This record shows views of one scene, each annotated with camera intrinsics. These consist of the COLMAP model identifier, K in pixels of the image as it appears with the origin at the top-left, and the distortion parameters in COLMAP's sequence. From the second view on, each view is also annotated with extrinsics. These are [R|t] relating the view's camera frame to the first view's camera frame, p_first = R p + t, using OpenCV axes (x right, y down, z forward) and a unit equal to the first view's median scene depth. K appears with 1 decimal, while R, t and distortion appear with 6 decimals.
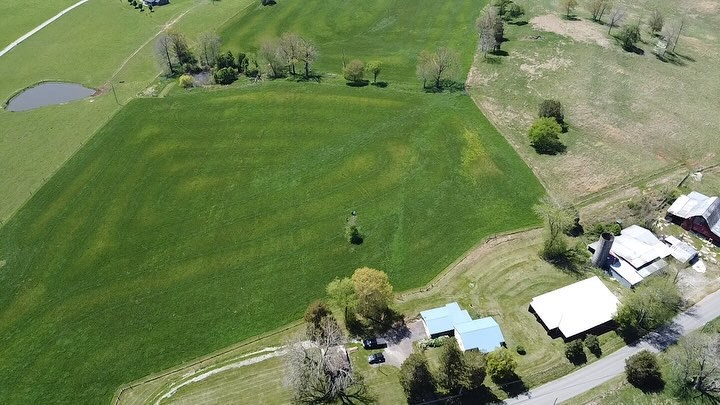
lens RADIAL K [[519.8, 0, 360.0], [0, 519.8, 202.5], [0, 0, 1]] dist [-0.025258, -0.008914]
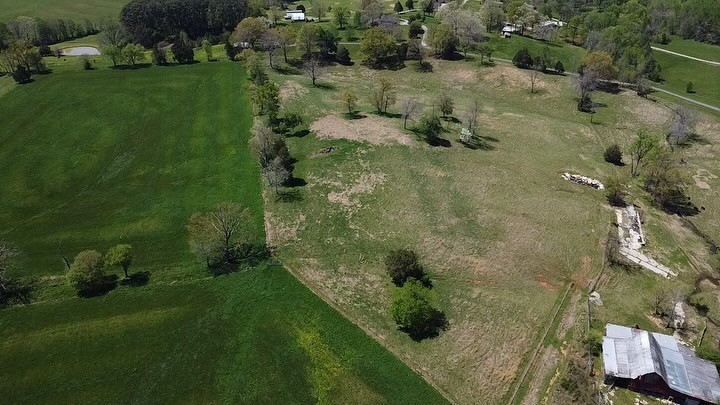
lens RADIAL K [[519.8, 0, 360.0], [0, 519.8, 202.5], [0, 0, 1]] dist [-0.025258, -0.008914]
pose [[0.875791, -0.237091, 0.420450, 0.035289], [0.294950, 0.952378, -0.077330, -0.191668], [-0.382094, 0.191737, 0.904014, 0.320493]]
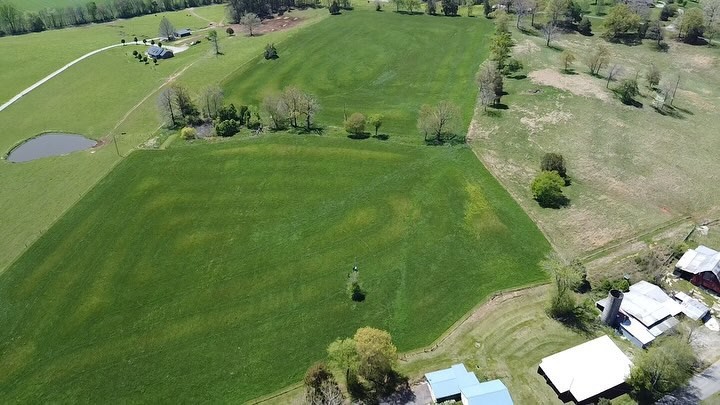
lens RADIAL K [[519.8, 0, 360.0], [0, 519.8, 202.5], [0, 0, 1]] dist [-0.025258, -0.008914]
pose [[0.999997, 0.002016, 0.000994, -0.003343], [-0.001917, 0.995848, -0.091009, -0.010377], [-0.001174, 0.091007, 0.995850, 0.011882]]
